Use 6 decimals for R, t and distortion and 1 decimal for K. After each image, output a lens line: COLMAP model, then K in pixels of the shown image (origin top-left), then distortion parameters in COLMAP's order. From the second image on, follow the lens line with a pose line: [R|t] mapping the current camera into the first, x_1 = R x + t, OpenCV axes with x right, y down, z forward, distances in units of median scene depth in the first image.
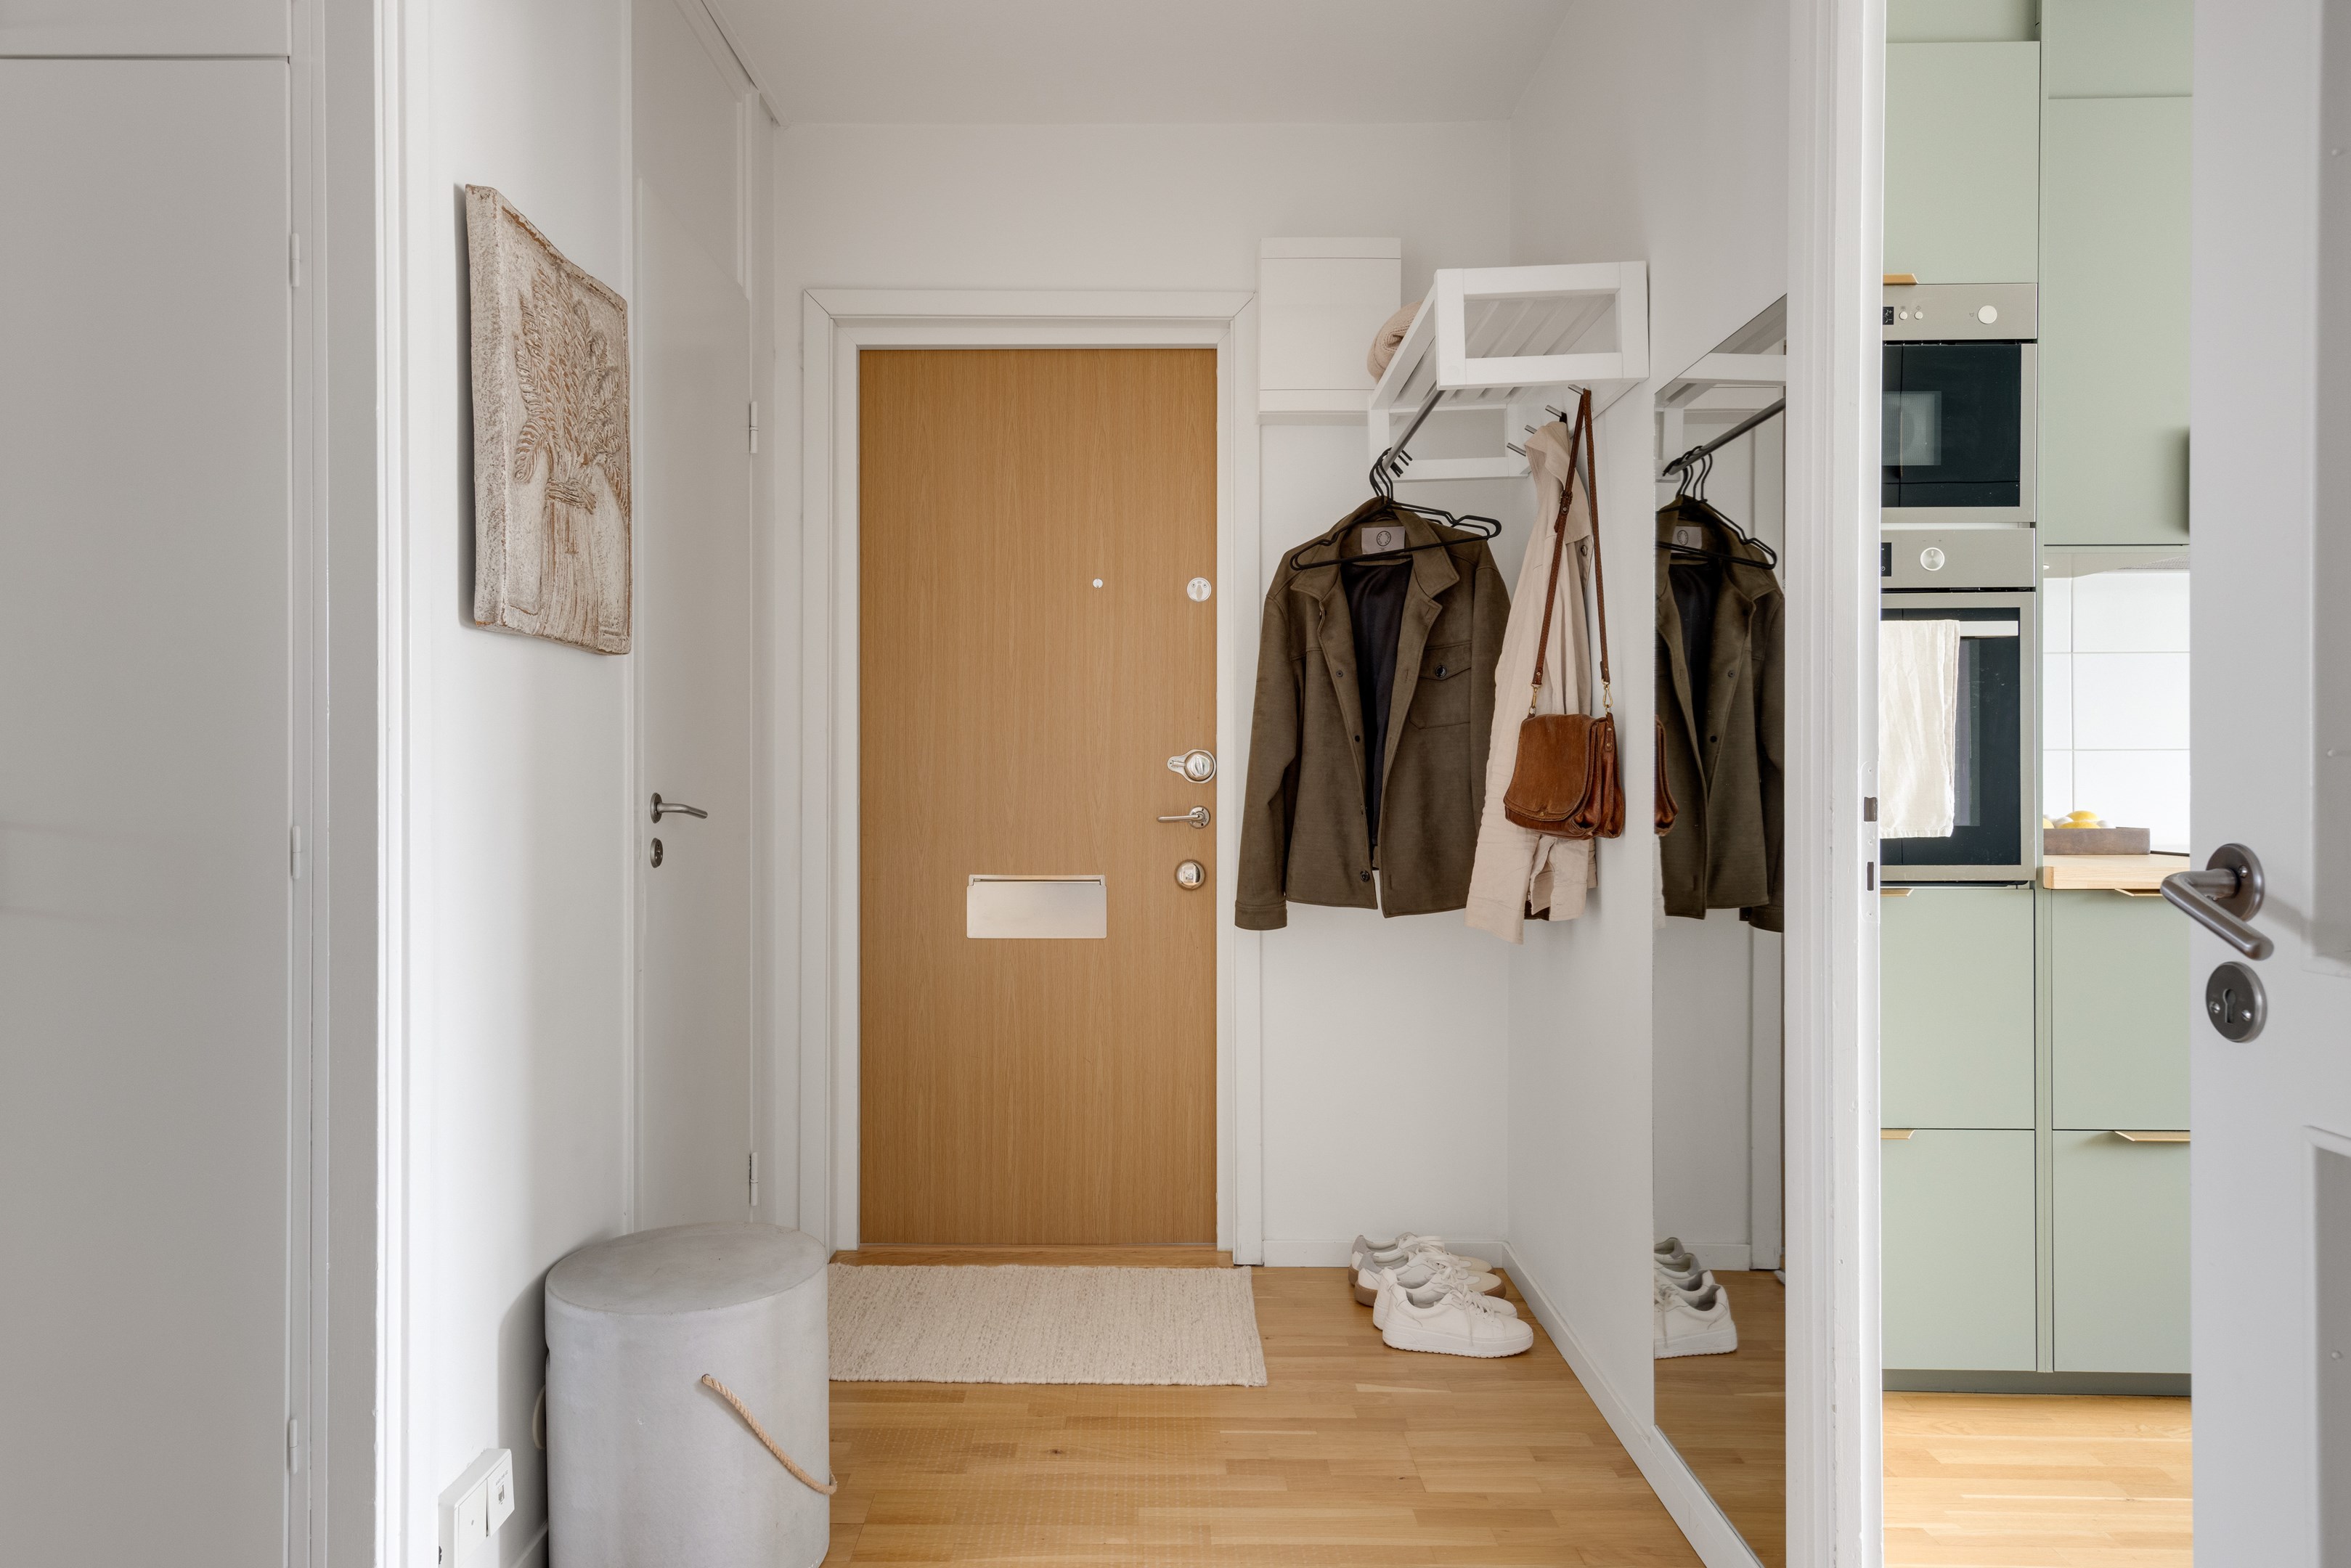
lens RADIAL K [[1564.2, 0, 1159.3], [0, 1564.2, 769.8], [0, 0, 1]] dist [0.016325, -0.007505]
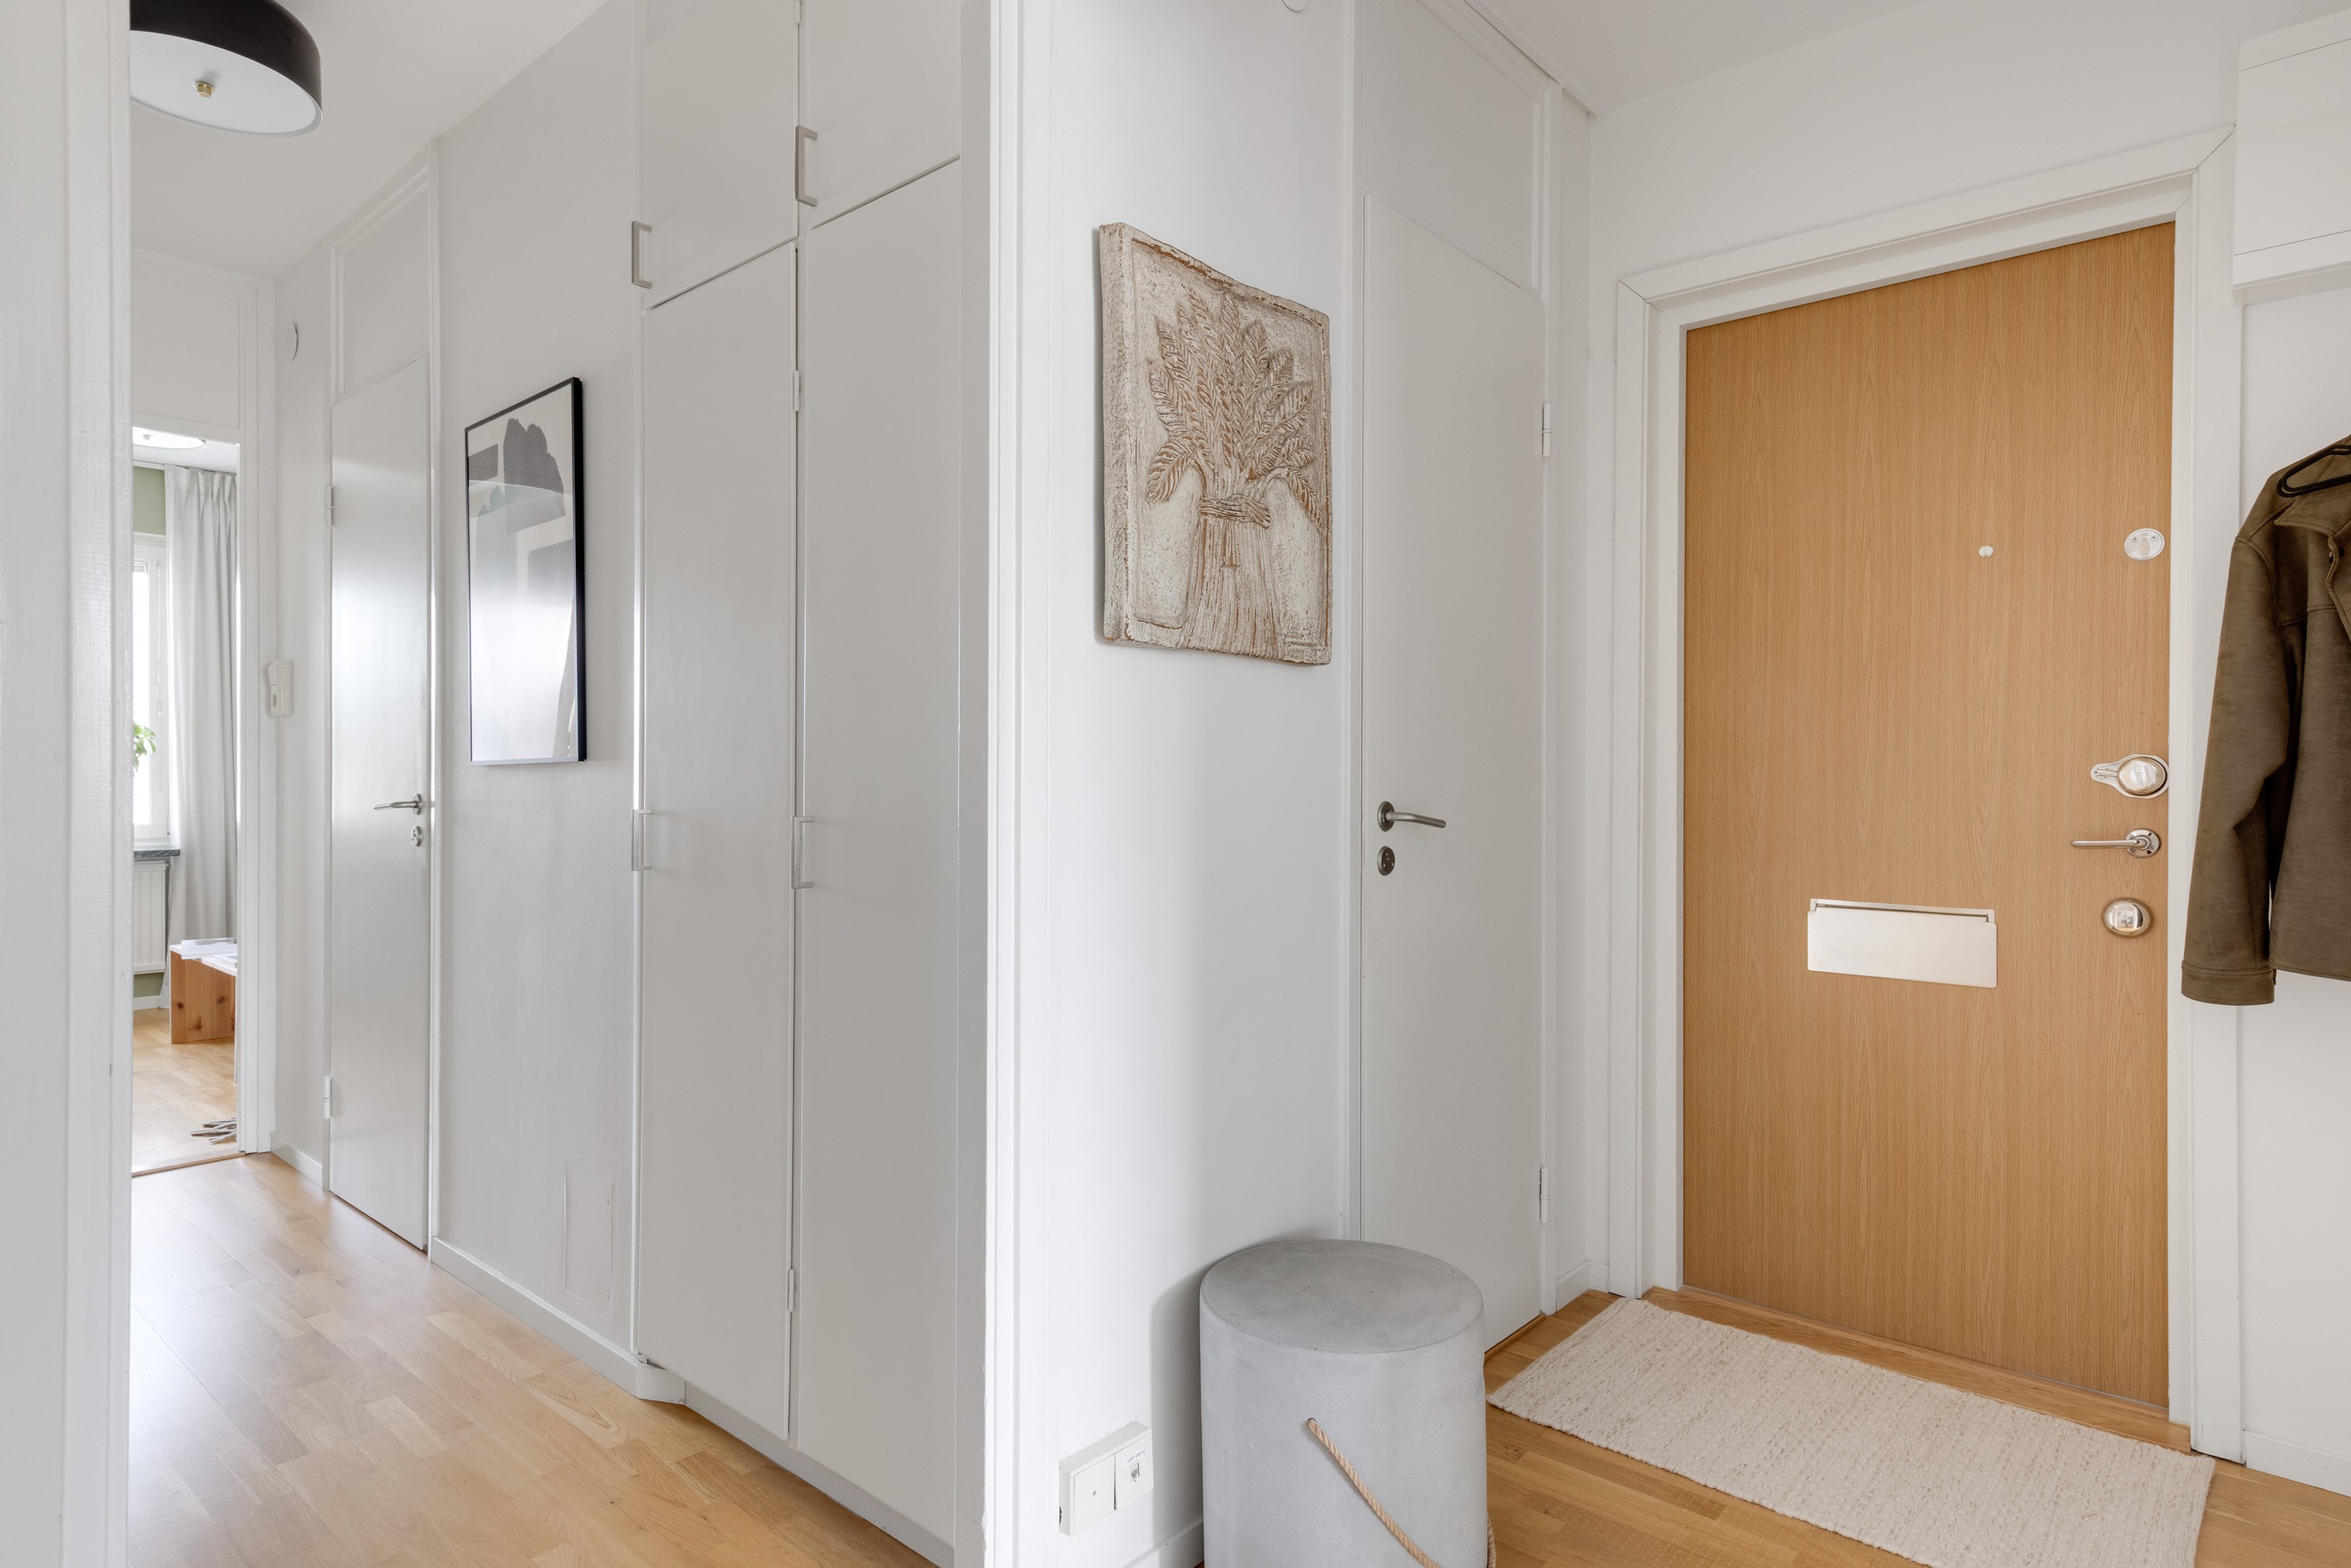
lens RADIAL K [[1313.4, 0, 1150.3], [0, 1313.4, 779.8], [0, 0, 1]] dist [0.018886, -0.004346]
pose [[0.745486, 0.003385, -0.666512, 0.104863], [-0.002574, 0.999994, 0.002199, -0.000706], [0.666516, 0.000076, 0.745491, 0.214659]]
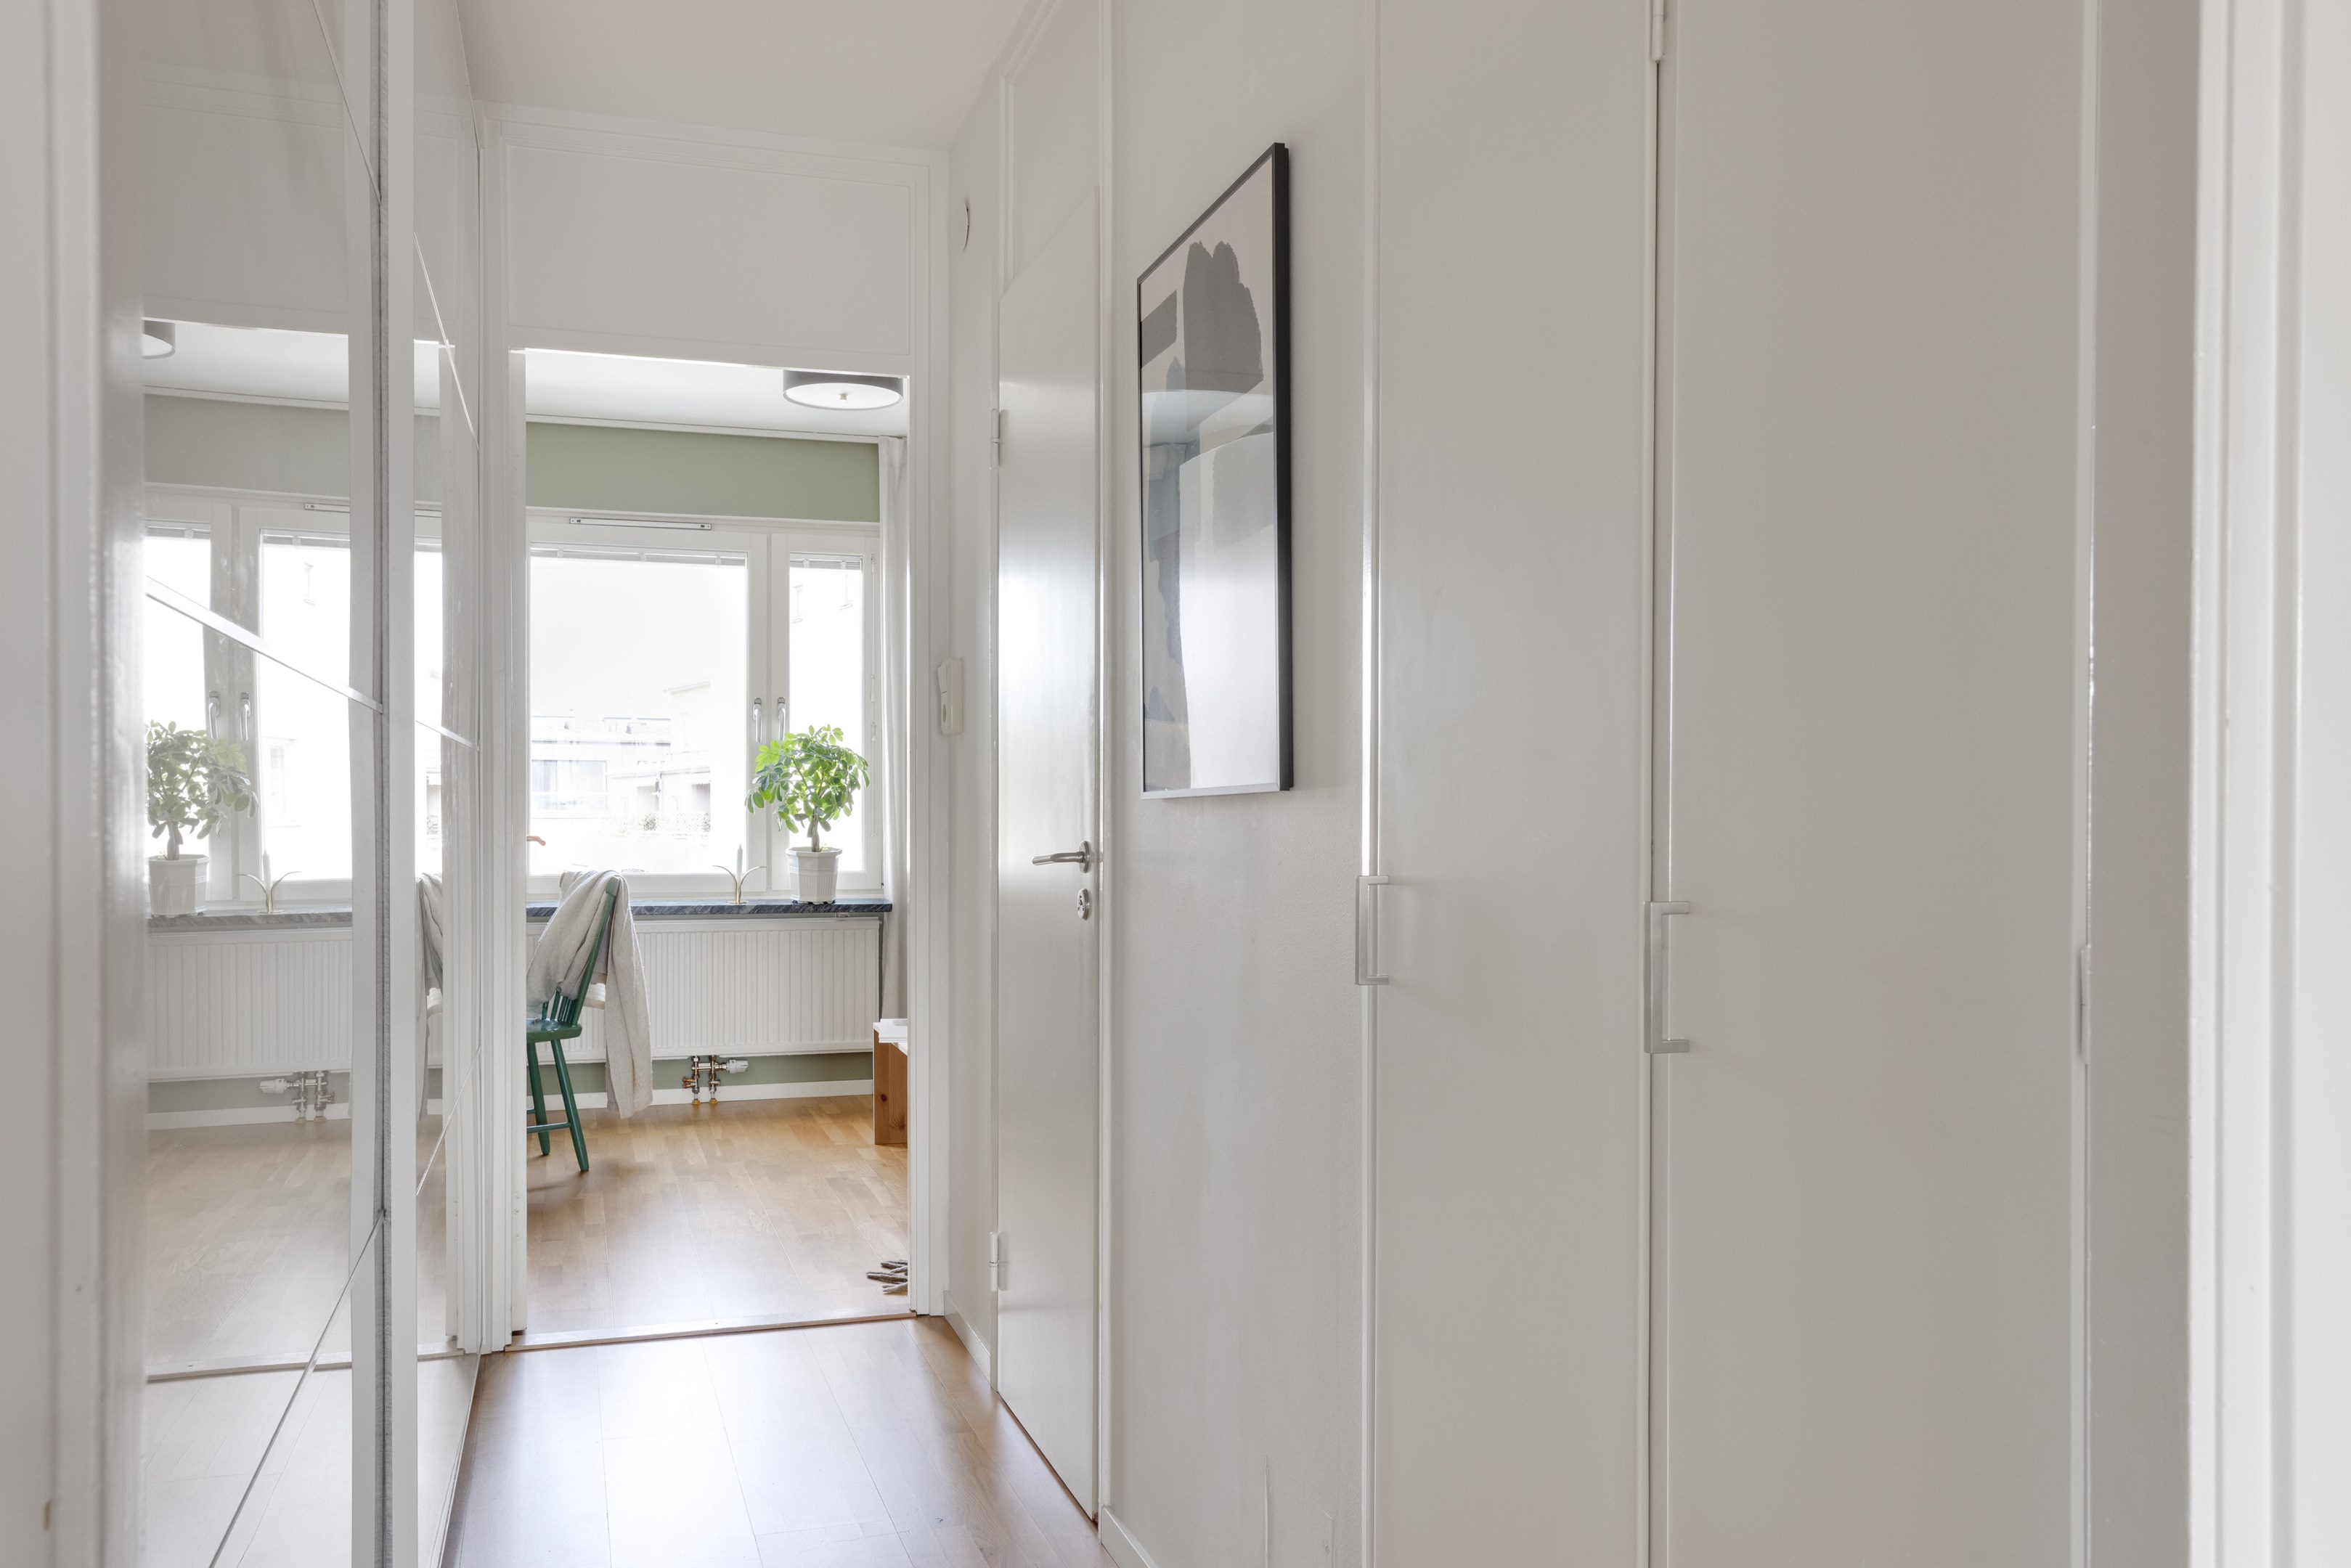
lens RADIAL K [[1801.3, 0, 1140.1], [0, 1801.3, 817.7], [0, 0, 1]] dist [0.041115, -0.005251]
pose [[0.304645, 0.003442, -0.952460, -0.072603], [-0.001257, 0.999994, 0.003212, -0.001480], [0.952465, 0.000218, 0.304648, 0.326646]]
